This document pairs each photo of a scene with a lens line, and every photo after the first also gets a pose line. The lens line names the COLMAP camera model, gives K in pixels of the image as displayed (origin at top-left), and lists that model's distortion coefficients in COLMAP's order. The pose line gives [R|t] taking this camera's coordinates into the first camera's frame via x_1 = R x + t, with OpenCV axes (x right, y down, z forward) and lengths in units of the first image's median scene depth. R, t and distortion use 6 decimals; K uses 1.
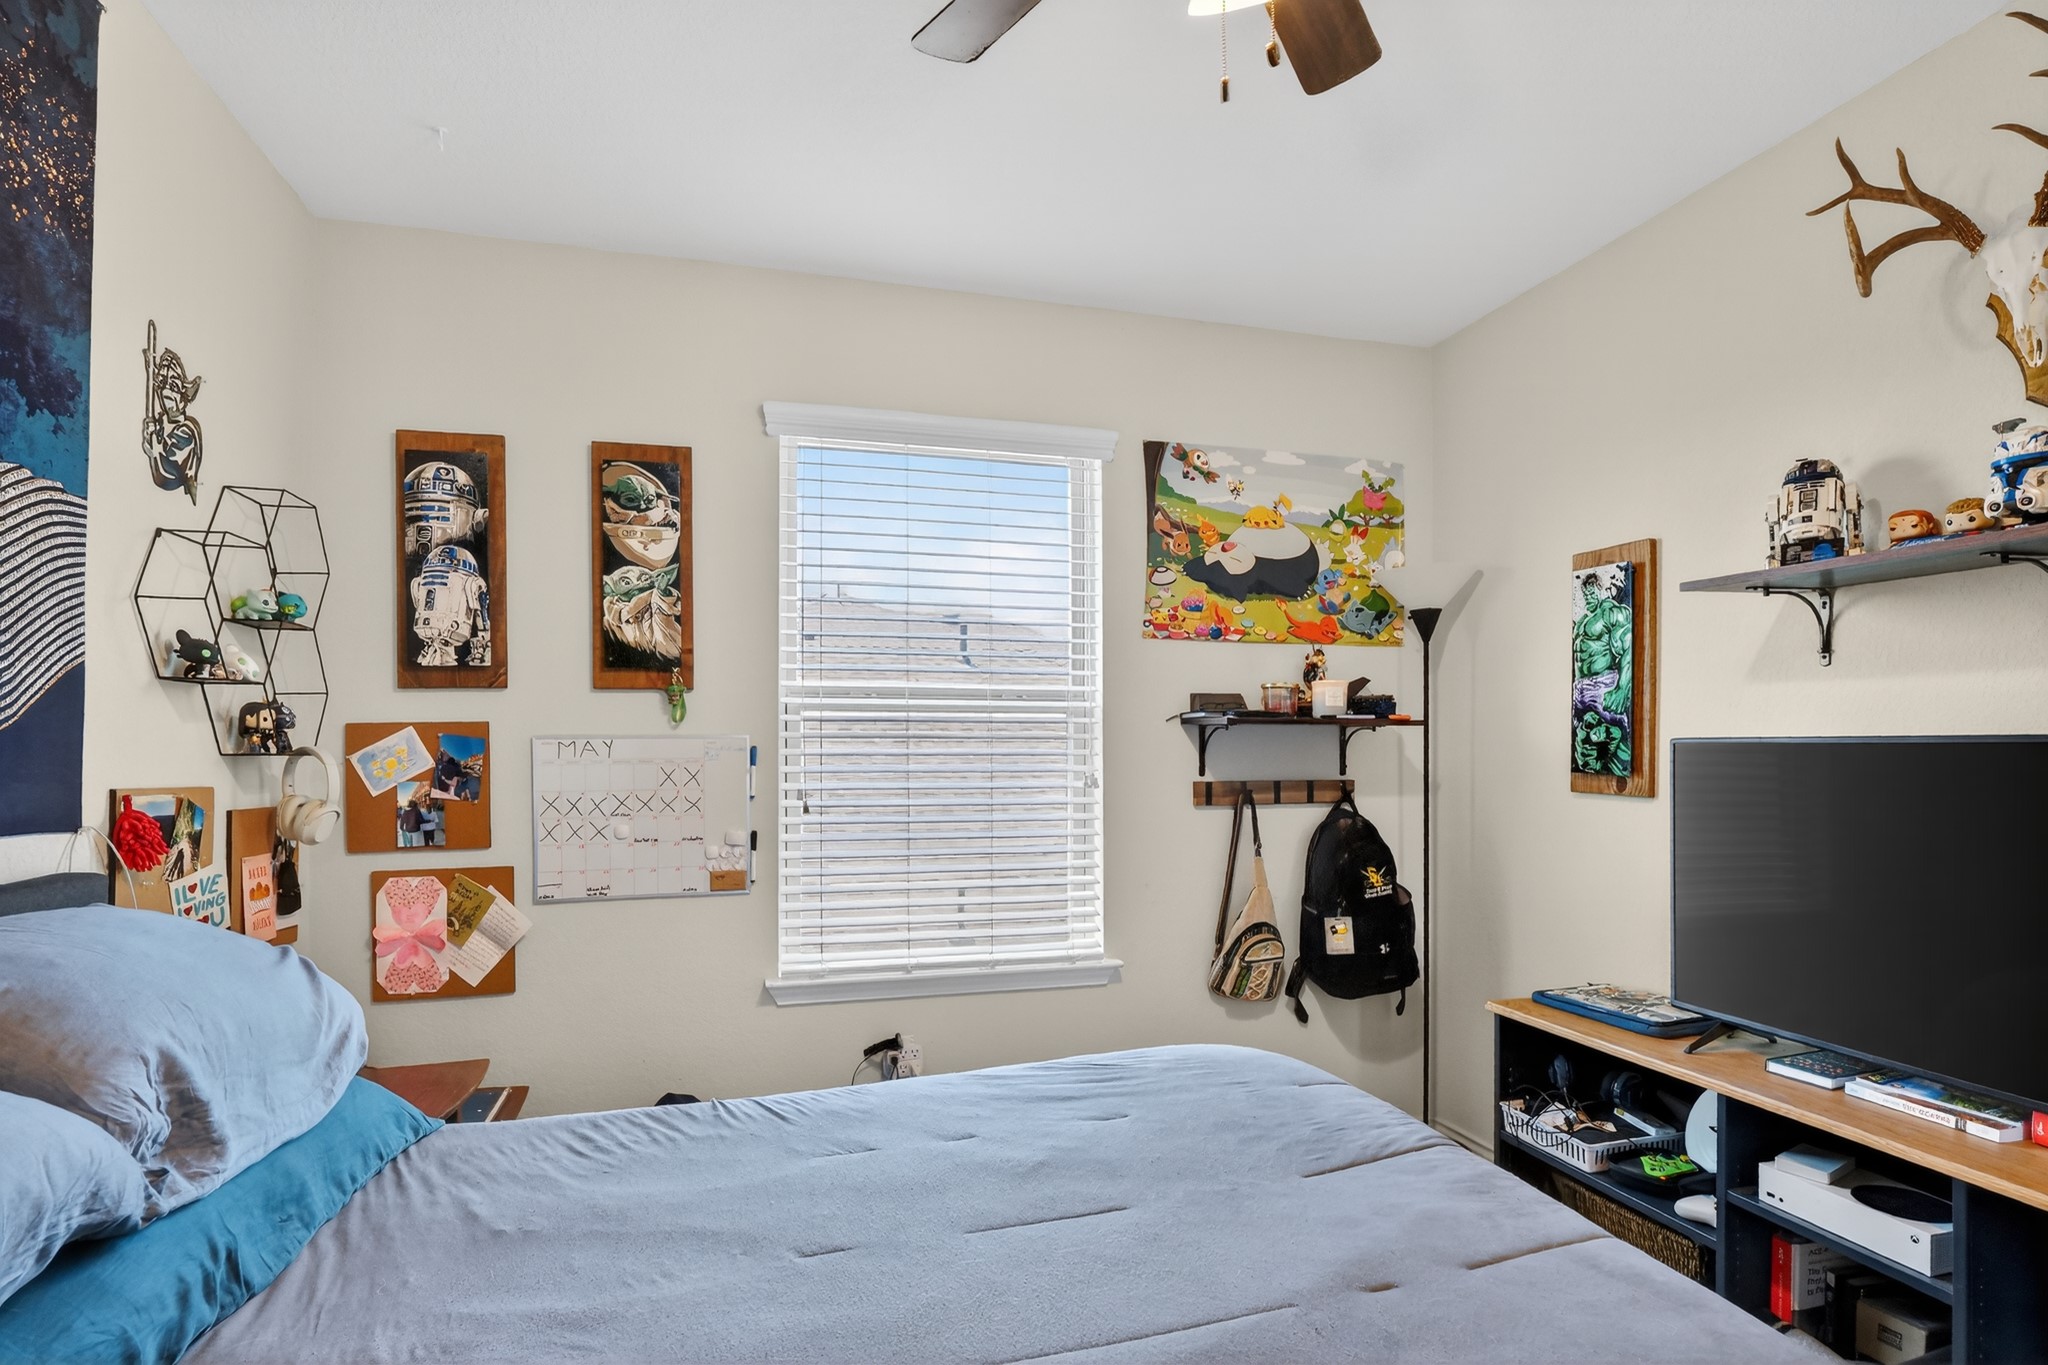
lens RADIAL K [[1017.6, 0, 1040.6], [0, 1017.6, 737.7], [0, 0, 1]] dist [-0.002288, -0.001448]
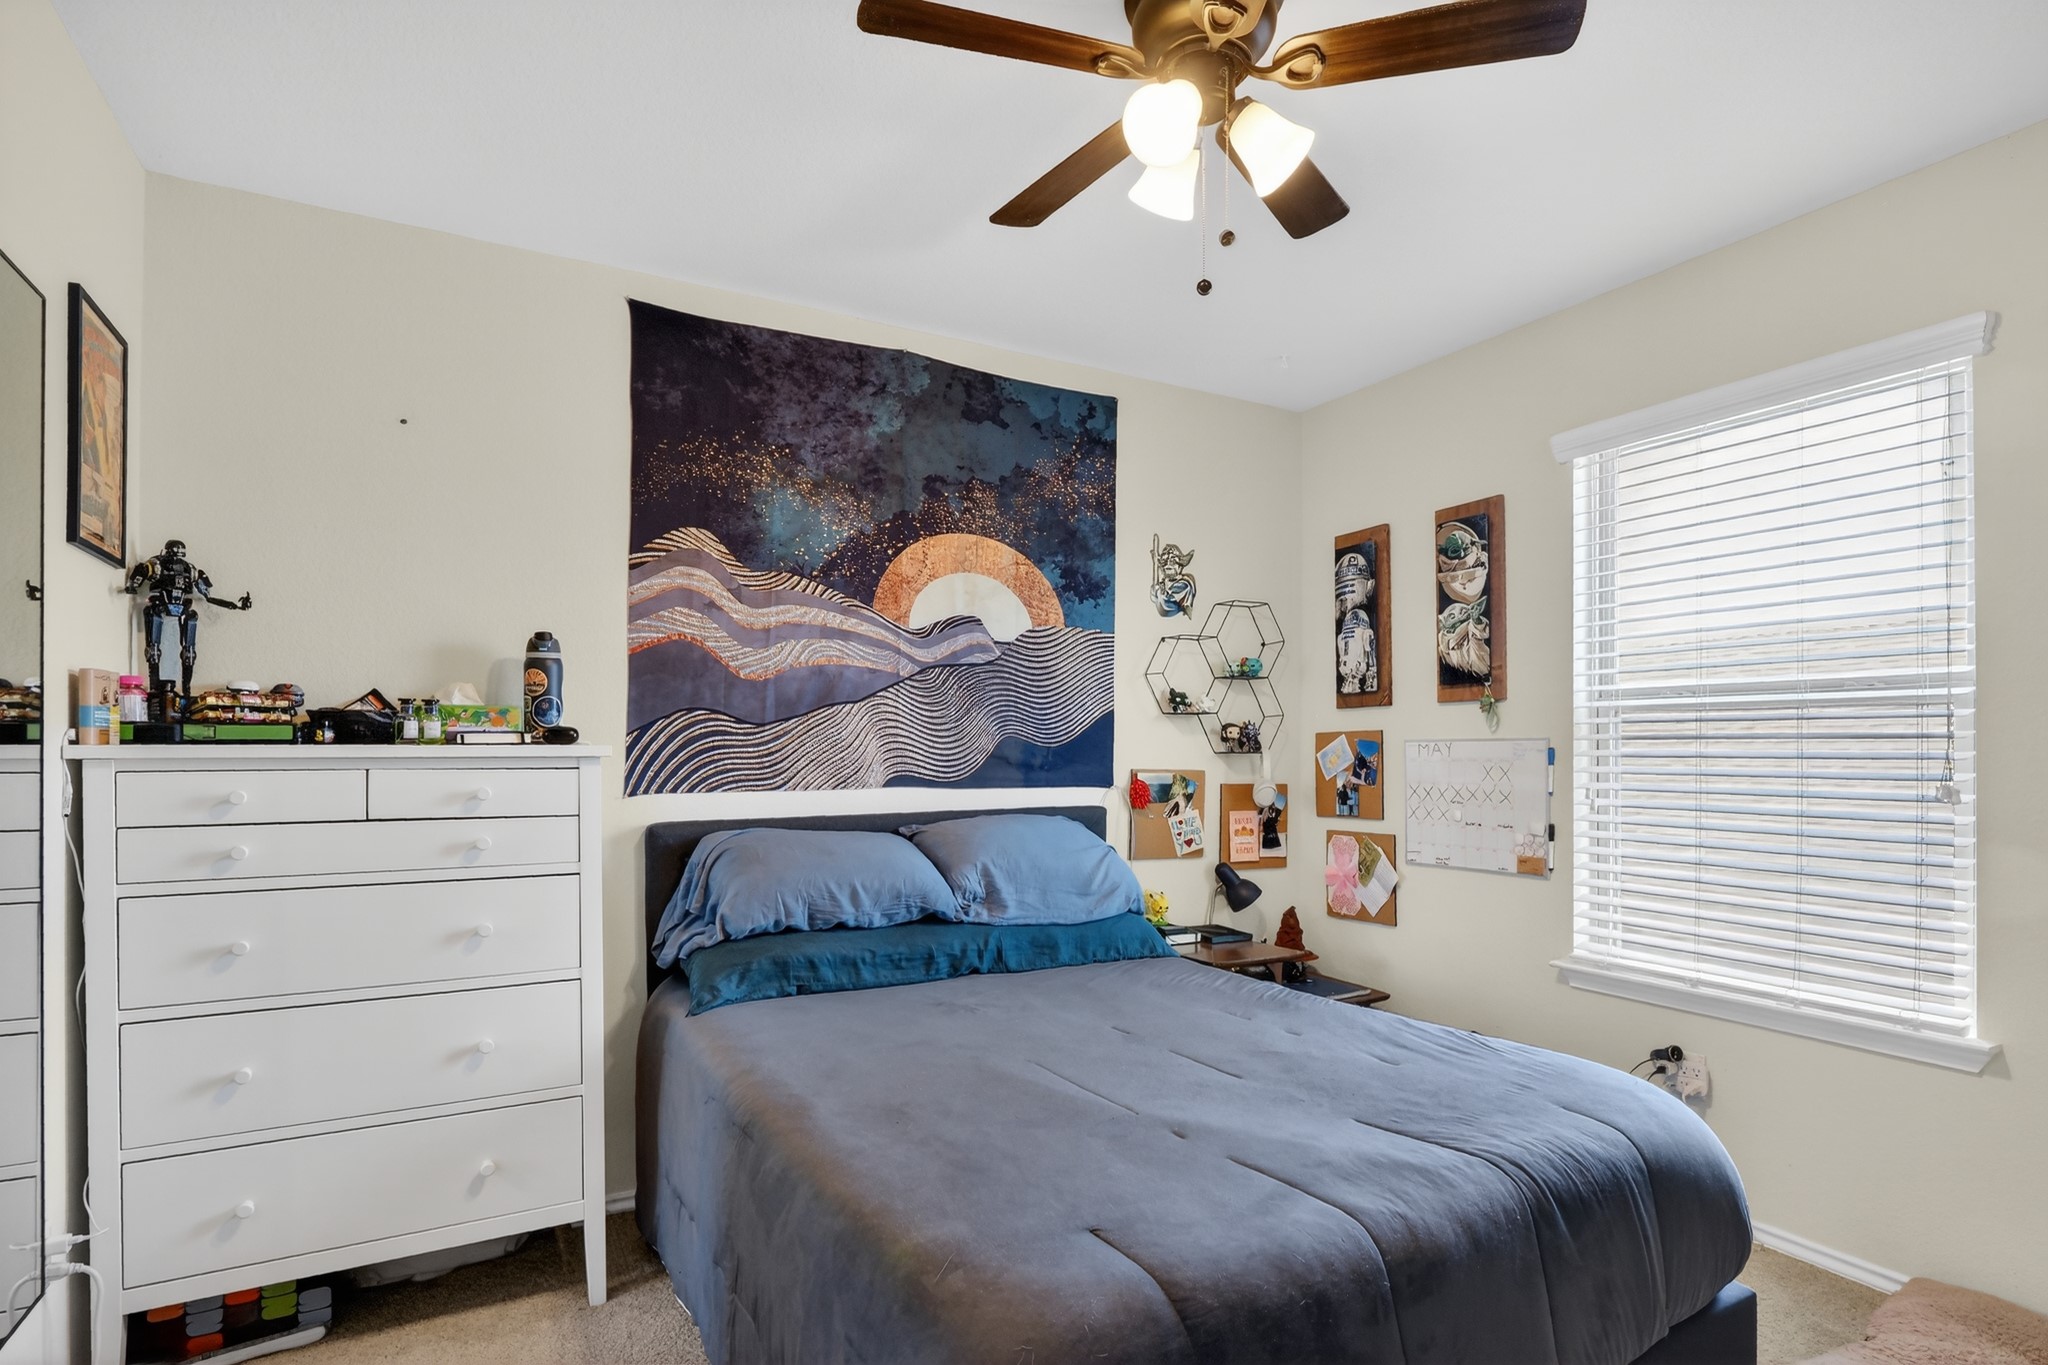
lens RADIAL K [[1017.6, 0, 1040.6], [0, 1017.6, 737.7], [0, 0, 1]] dist [-0.002288, -0.001448]
pose [[0.249106, -0.008978, -0.968435, 0.708609], [0.009747, 0.999930, -0.006763, -0.000322], [0.968427, -0.007754, 0.249176, 0.198556]]
